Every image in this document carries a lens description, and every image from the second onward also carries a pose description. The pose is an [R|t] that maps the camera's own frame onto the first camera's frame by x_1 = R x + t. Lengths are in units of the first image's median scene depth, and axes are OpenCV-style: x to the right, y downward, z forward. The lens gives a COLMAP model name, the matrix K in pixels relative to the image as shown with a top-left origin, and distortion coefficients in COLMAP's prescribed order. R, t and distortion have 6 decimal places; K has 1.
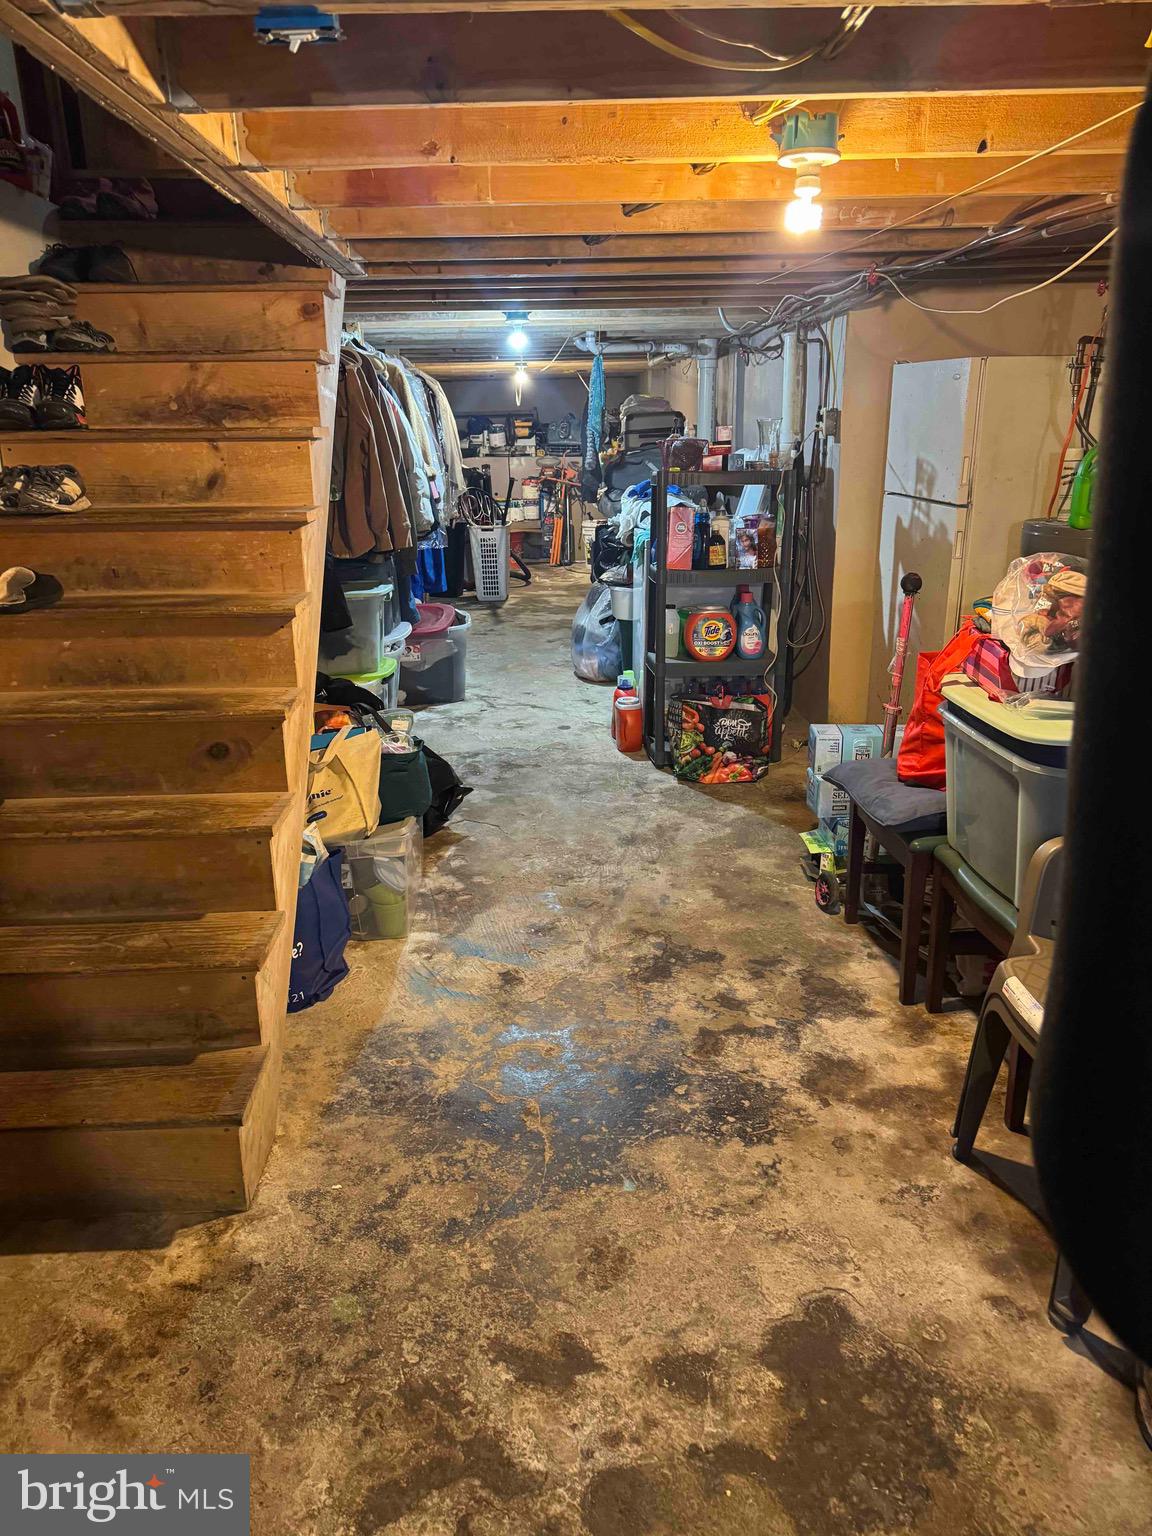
lens RADIAL K [[1063.3, 0, 573.2], [0, 1063.3, 766.4], [0, 0, 1]] dist [-0.052848, -0.006329]
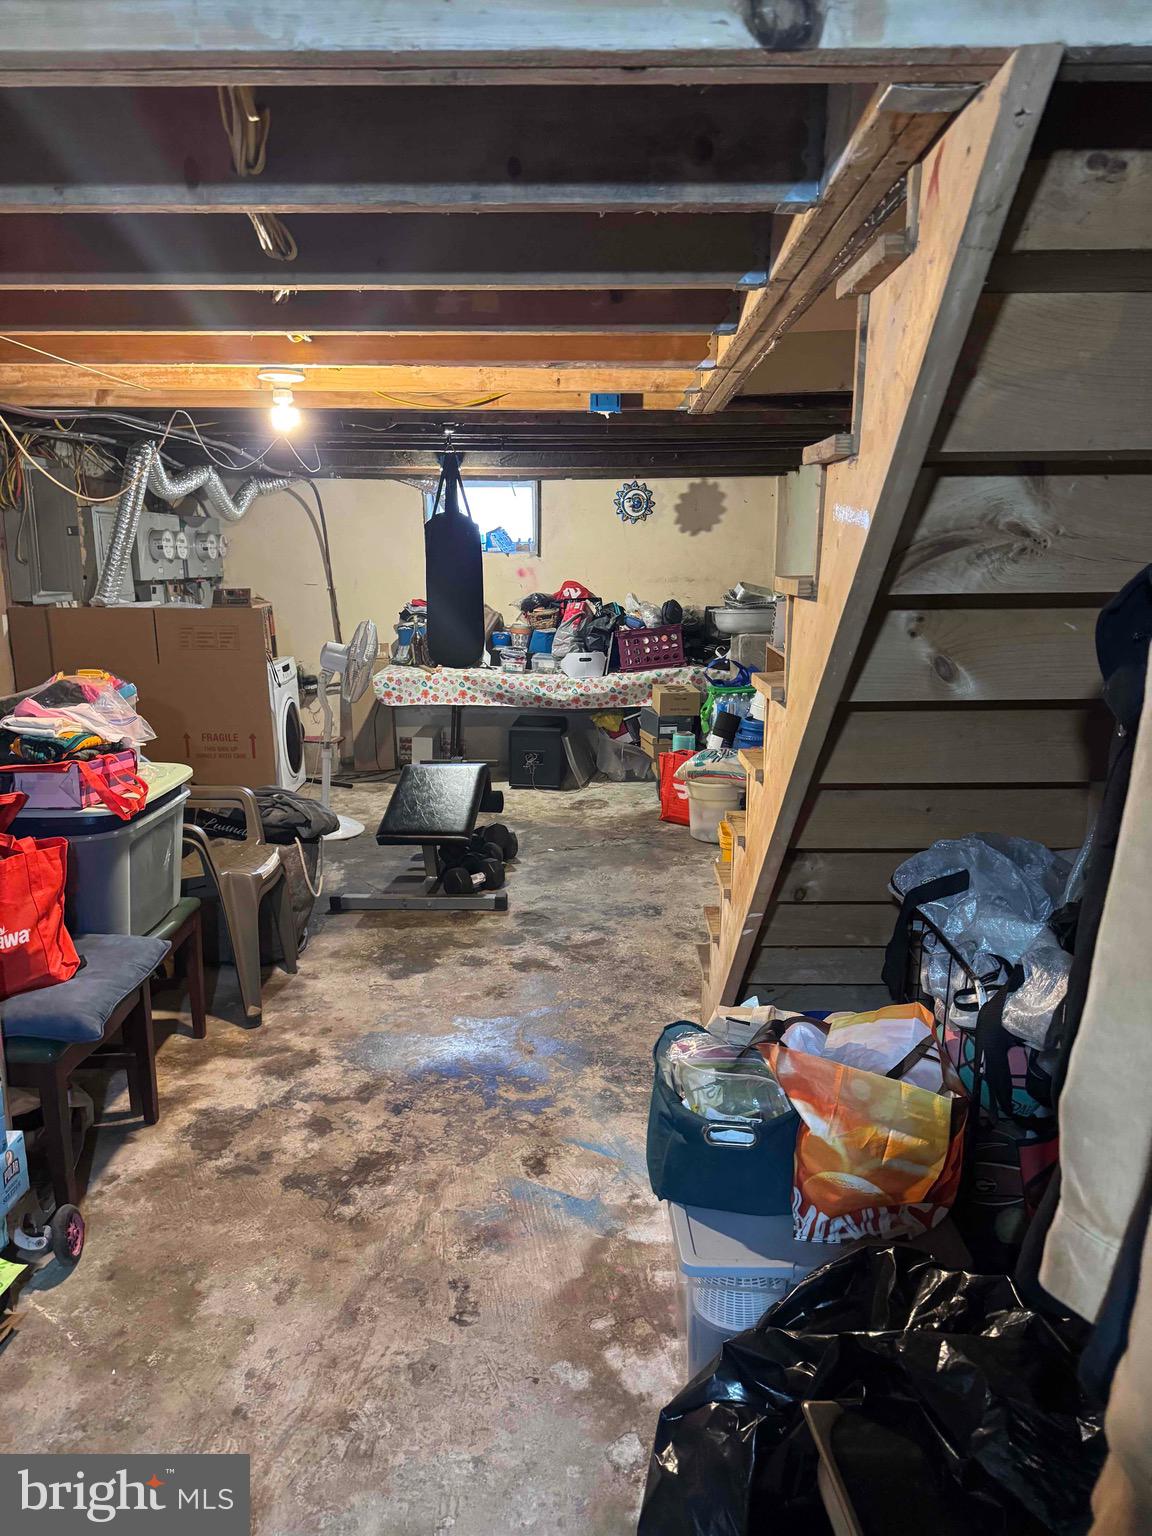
lens RADIAL K [[1063.3, 0, 578.3], [0, 1063.3, 772.4], [0, 0, 1]] dist [-0.052848, -0.006329]
pose [[-0.998359, 0.006095, 0.056937, -0.156457], [0.032734, 0.876586, 0.480130, -0.546712], [-0.046983, 0.481206, -0.875348, 1.711658]]
